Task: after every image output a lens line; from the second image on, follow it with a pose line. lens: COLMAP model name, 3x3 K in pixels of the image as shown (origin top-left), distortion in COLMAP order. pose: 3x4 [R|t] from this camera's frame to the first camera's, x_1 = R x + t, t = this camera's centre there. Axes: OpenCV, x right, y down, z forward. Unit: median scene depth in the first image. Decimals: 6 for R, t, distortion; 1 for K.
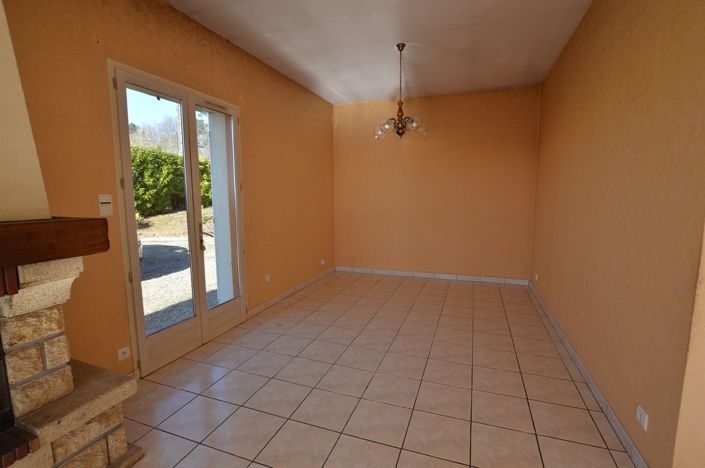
lens RADIAL K [[329.5, 0, 352.5], [0, 329.5, 234.0], [0, 0, 1]] dist [-0.027439, 0.000285]
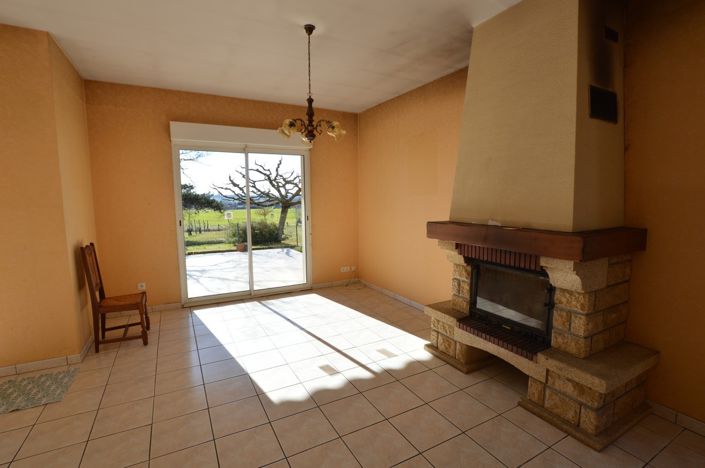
lens RADIAL K [[329.5, 0, 352.5], [0, 329.5, 234.0], [0, 0, 1]] dist [-0.027439, 0.000285]
pose [[-0.658881, 0.087115, -0.747186, 0.787357], [-0.083610, 0.978637, 0.187828, -0.216063], [0.747587, 0.186229, -0.637521, 1.079655]]
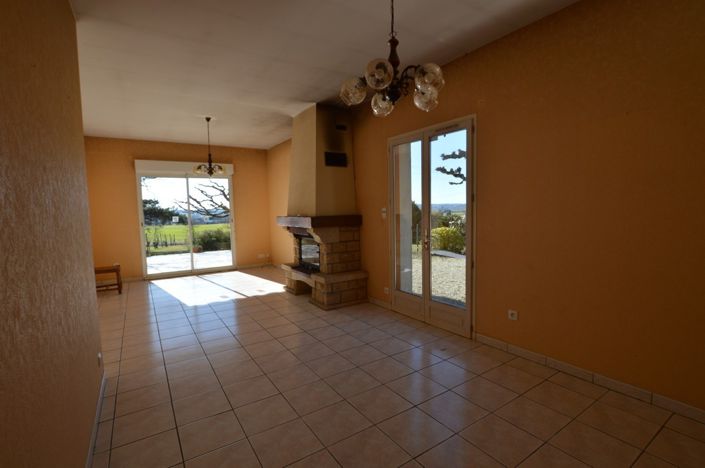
lens RADIAL K [[329.5, 0, 352.5], [0, 329.5, 234.0], [0, 0, 1]] dist [-0.027439, 0.000285]
pose [[-0.596381, 0.075615, -0.799132, 1.494024], [-0.070044, 0.986854, 0.145650, -0.364260], [0.799640, 0.142837, -0.583244, 3.050945]]
